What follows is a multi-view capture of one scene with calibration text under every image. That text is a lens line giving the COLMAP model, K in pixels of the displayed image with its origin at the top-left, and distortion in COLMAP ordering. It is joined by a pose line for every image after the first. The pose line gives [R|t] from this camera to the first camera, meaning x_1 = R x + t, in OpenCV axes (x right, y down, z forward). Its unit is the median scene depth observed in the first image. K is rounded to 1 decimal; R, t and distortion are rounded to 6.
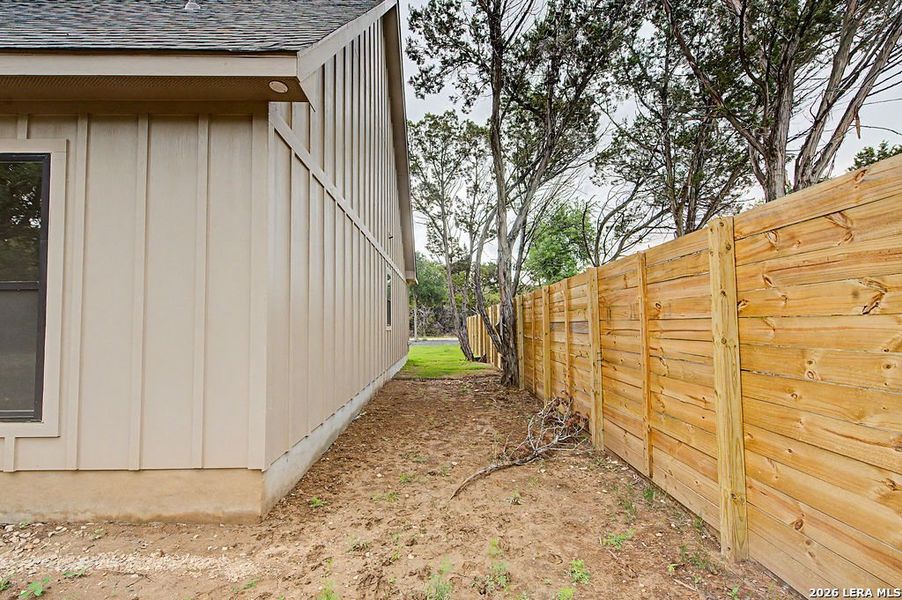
lens RADIAL K [[371.2, 0, 451.2], [0, 371.2, 304.9], [0, 0, 1]] dist [-0.002004, 0.001076]
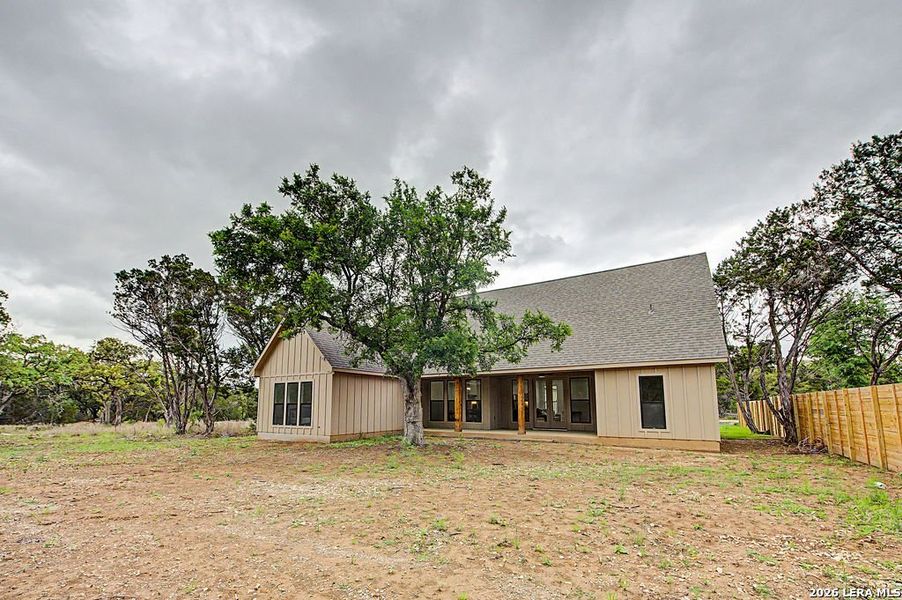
lens RADIAL K [[371.2, 0, 454.8], [0, 371.2, 360.9], [0, 0, 1]] dist [-0.002004, 0.001076]
pose [[0.837255, -0.056604, -0.543876, -0.129822], [0.022764, 0.997374, -0.068759, -0.059941], [0.546339, 0.045188, 0.836344, -0.881285]]
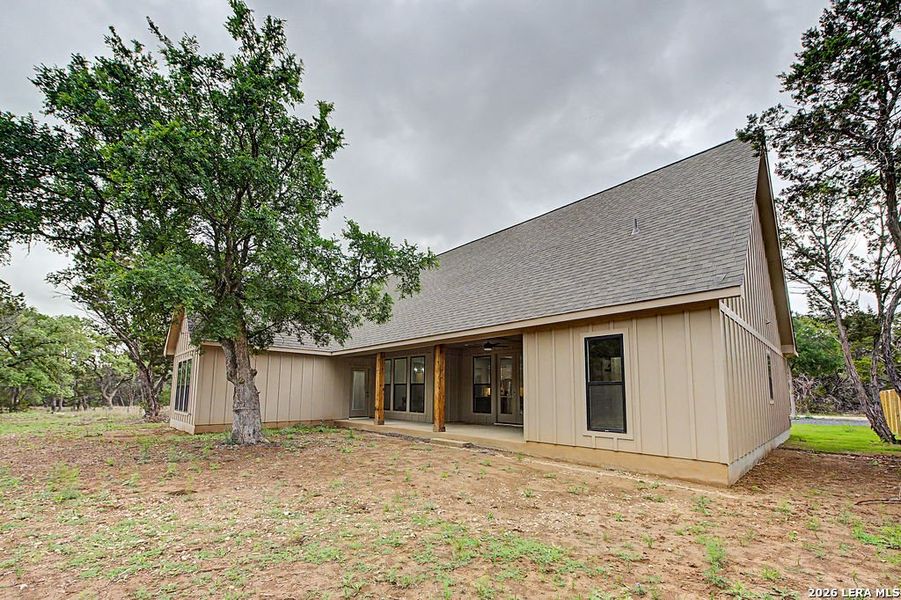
lens RADIAL K [[370.8, 0, 449.3], [0, 370.8, 357.8], [0, 0, 1]] dist [-0.002004, 0.001076]
pose [[0.673441, -0.057678, -0.736987, 0.008480], [0.022840, 0.998099, -0.057242, -0.019509], [0.738888, 0.021716, 0.673478, -0.322670]]
